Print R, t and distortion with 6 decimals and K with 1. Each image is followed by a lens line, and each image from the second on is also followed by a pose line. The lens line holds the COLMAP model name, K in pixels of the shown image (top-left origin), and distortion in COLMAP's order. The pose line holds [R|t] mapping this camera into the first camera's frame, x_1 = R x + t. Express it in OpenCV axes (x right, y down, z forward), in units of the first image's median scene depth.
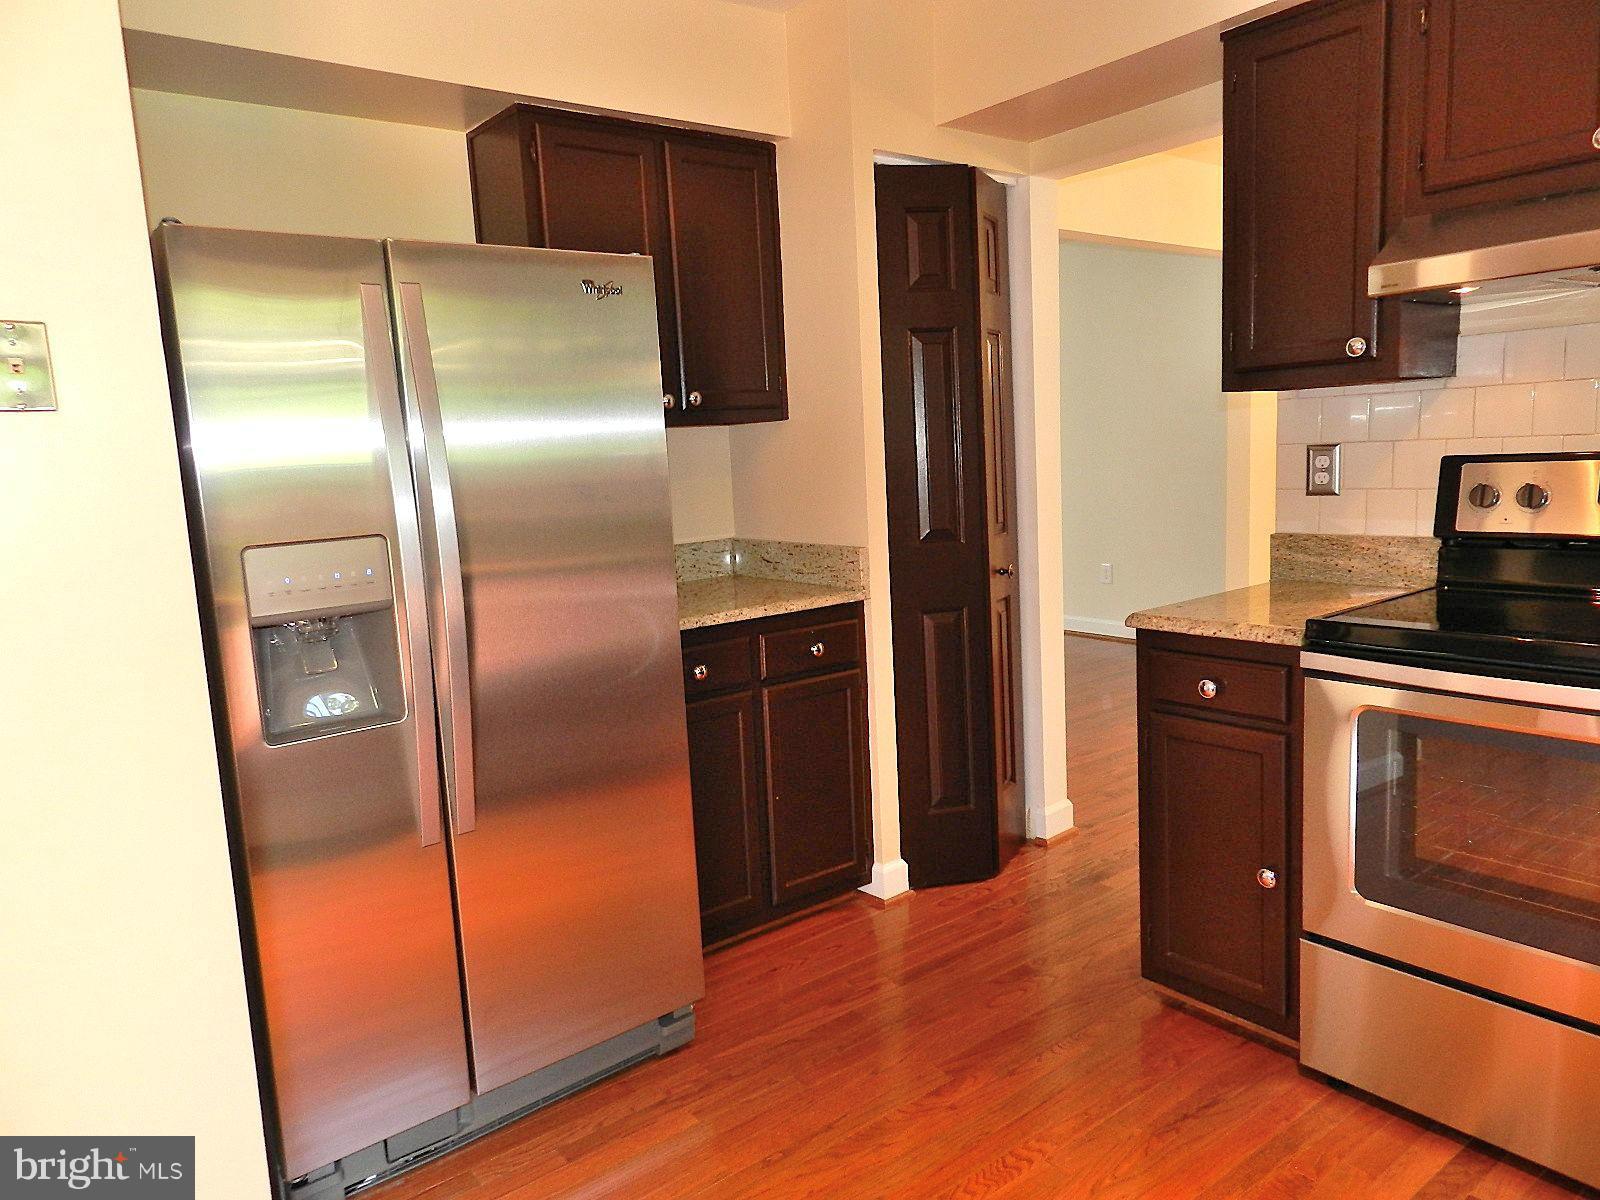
lens RADIAL K [[1082.4, 0, 800.0], [0, 1082.4, 600.0], [0, 0, 1]] dist [0.002128, 0.024260]
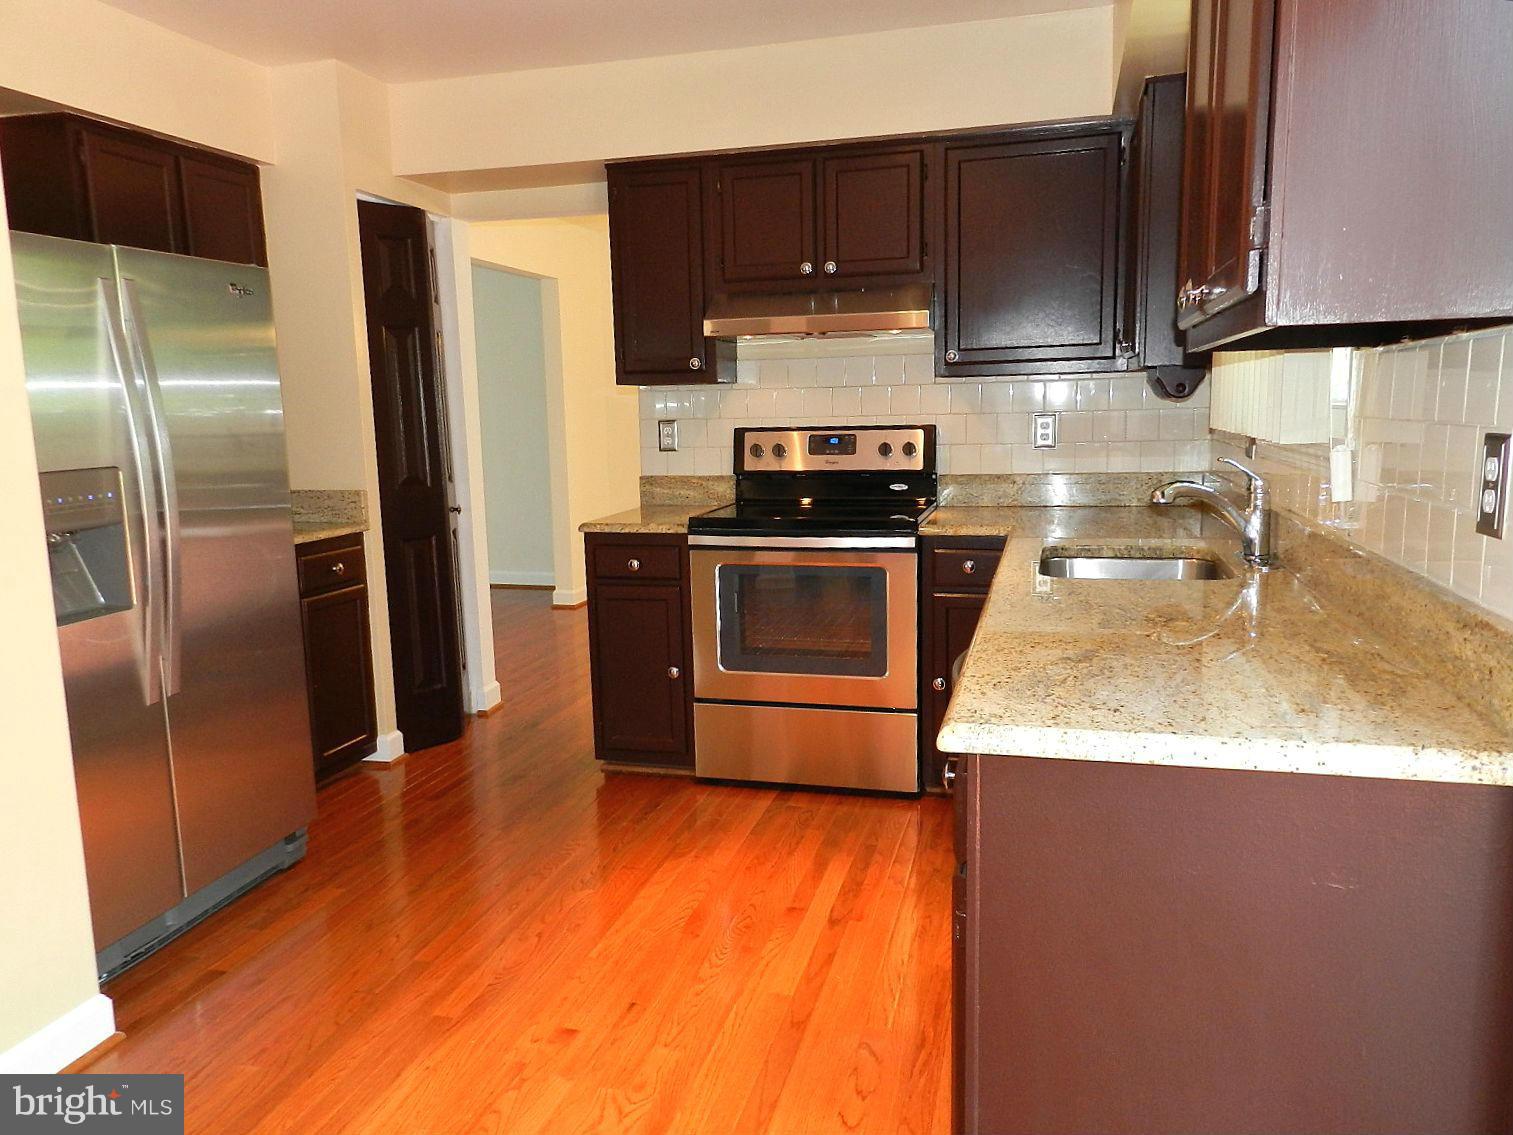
lens RADIAL K [[1078.4, 0, 760.0], [0, 1078.4, 575.5], [0, 0, 1]] dist [0.007260, 0.002808]
pose [[0.796778, -0.061734, 0.601111, -0.413528], [0.064560, 0.997771, 0.016896, 0.074433], [-0.600814, 0.025345, 0.798987, -0.387191]]
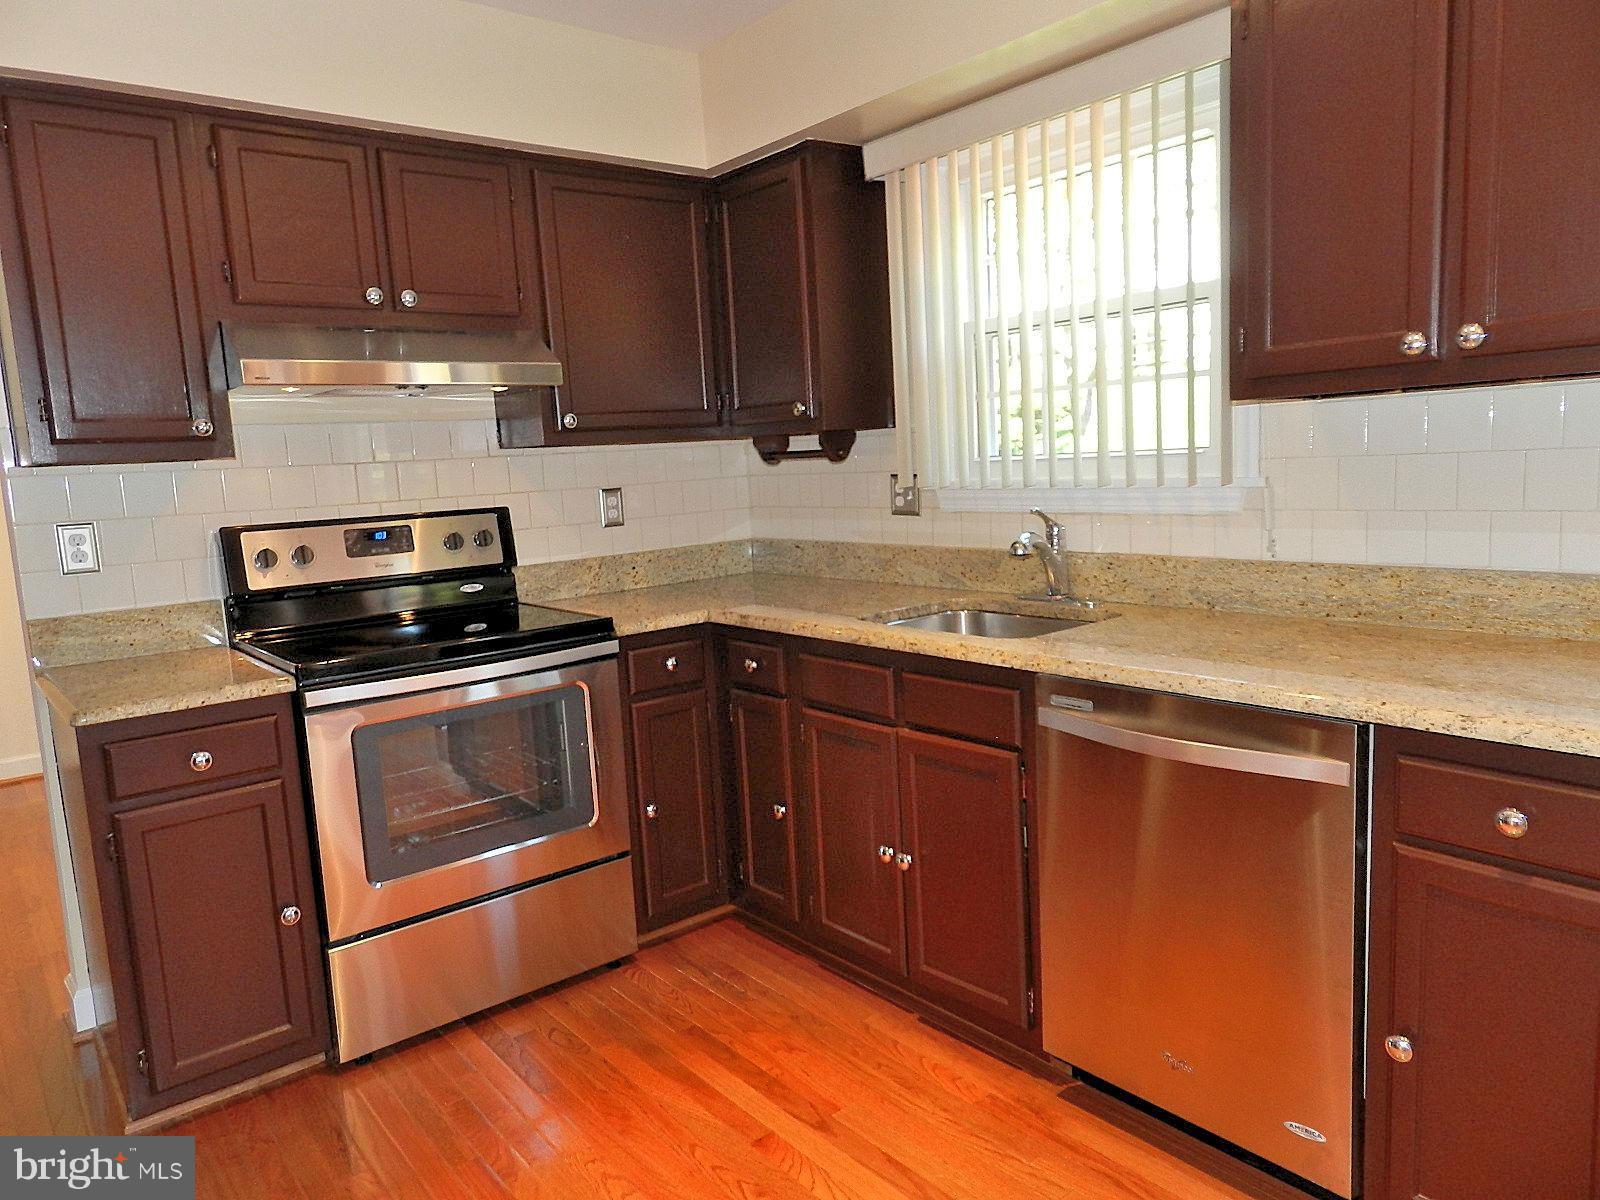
lens RADIAL K [[1082.4, 0, 800.0], [0, 1082.4, 600.0], [0, 0, 1]] dist [0.002128, 0.024260]
pose [[-0.017808, -0.078312, 0.996770, -0.537745], [0.192724, 0.977964, 0.080278, -0.029857], [-0.981091, 0.193531, -0.002323, 0.394858]]
